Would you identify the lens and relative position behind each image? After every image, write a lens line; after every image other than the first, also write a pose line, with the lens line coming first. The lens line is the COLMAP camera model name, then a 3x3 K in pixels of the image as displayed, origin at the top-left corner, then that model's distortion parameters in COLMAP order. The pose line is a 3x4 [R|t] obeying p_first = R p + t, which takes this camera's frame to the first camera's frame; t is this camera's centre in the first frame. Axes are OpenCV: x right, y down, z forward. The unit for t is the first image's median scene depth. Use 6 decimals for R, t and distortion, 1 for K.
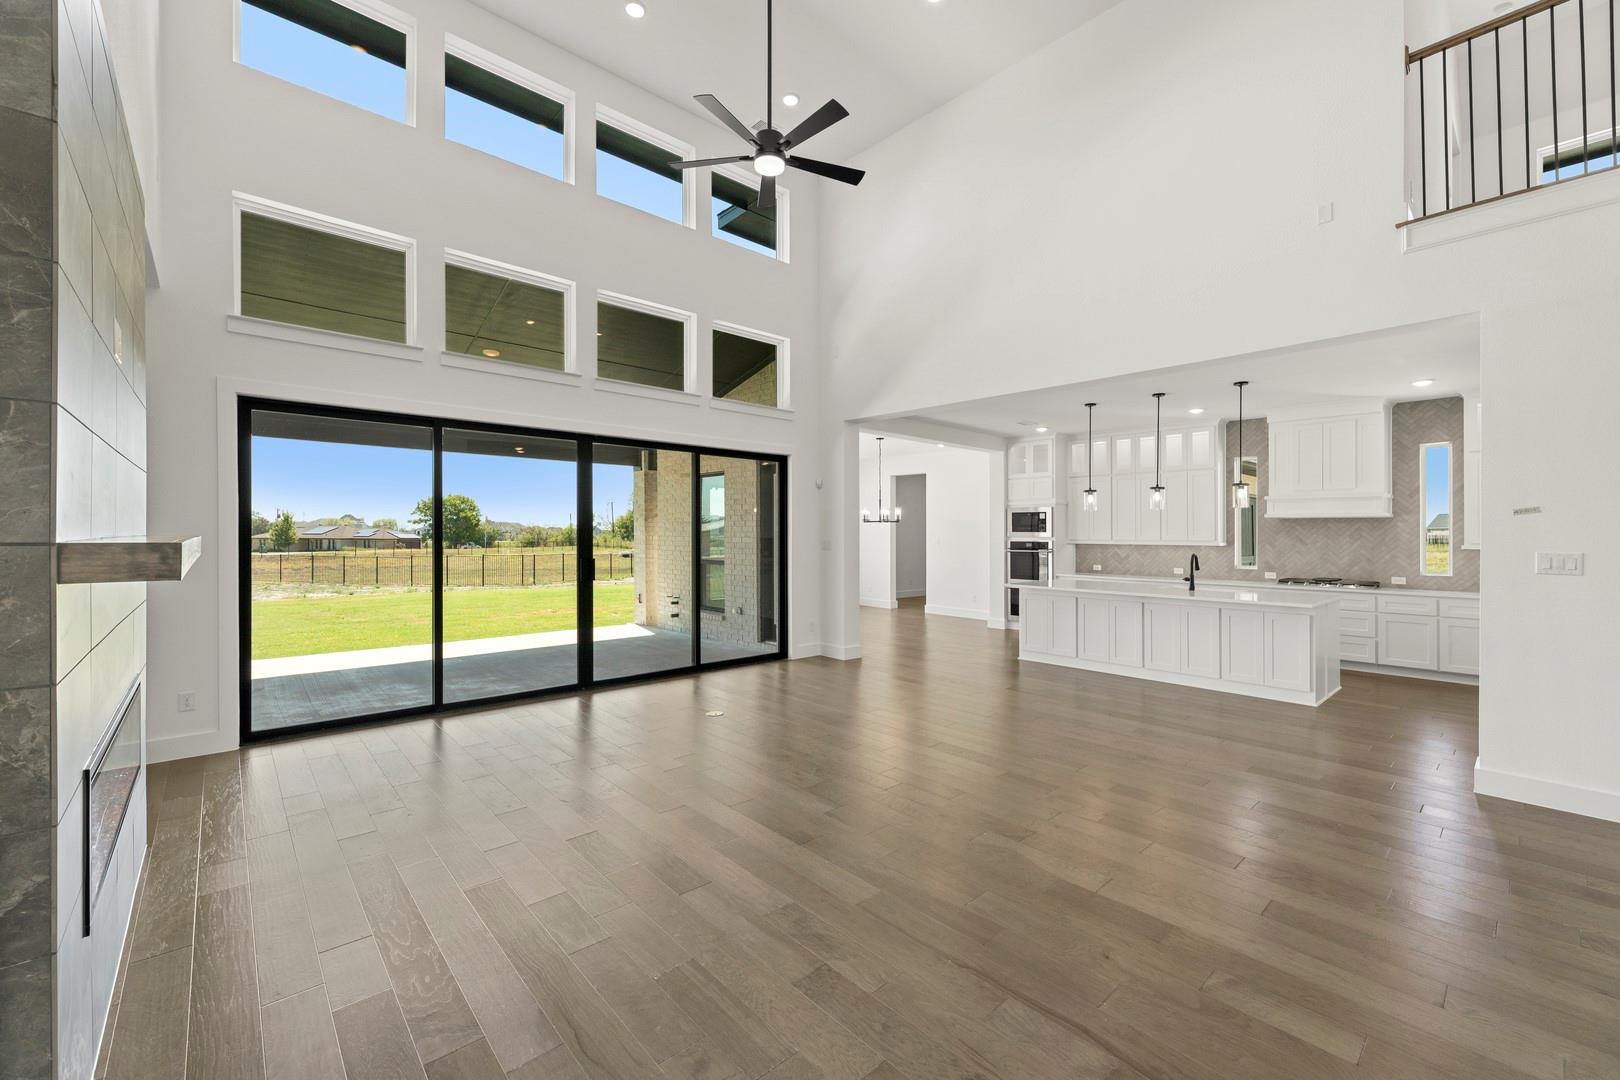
lens RADIAL K [[654.2, 0, 810.0], [0, 654.2, 540.0], [0, 0, 1]] dist [0.007869, -0.000008]
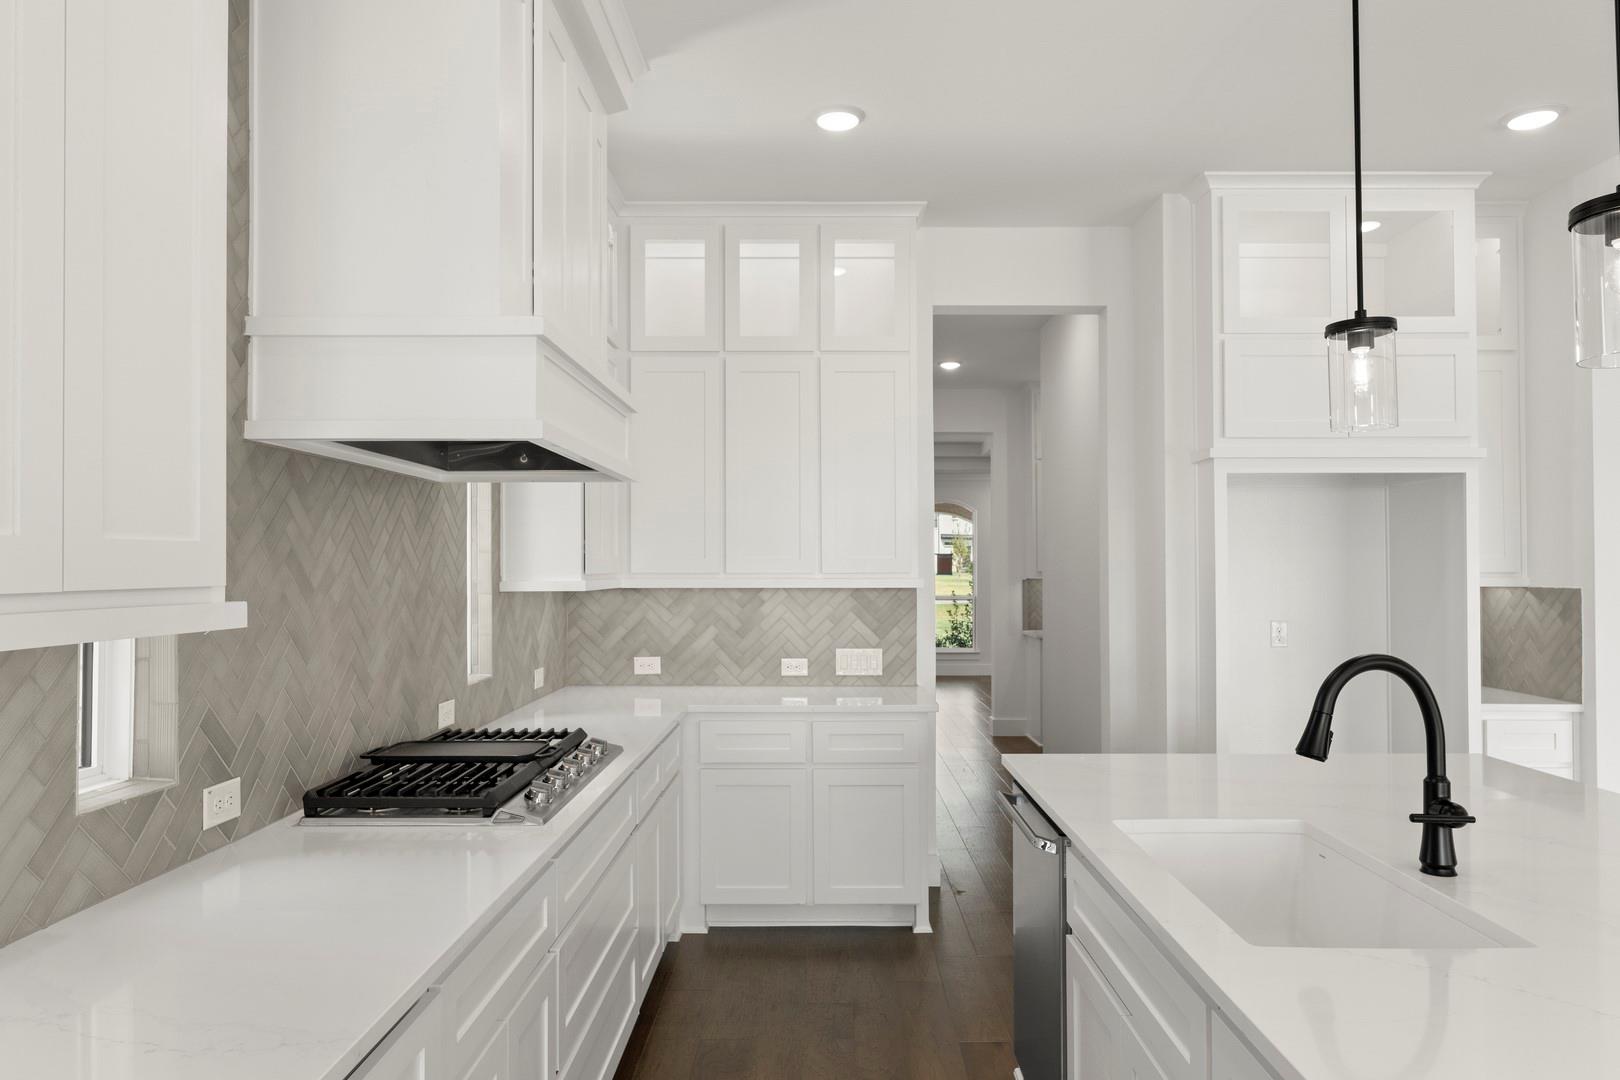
lens RADIAL K [[1039.3, 0, 813.2], [0, 1039.3, 550.3], [0, 0, 1]] dist [-0.002039, -0.000967]
pose [[-0.735778, 0.003038, 0.677216, 0.361787], [-0.001411, 0.999981, -0.006019, -0.003114], [-0.677221, -0.005384, -0.735760, 0.907952]]
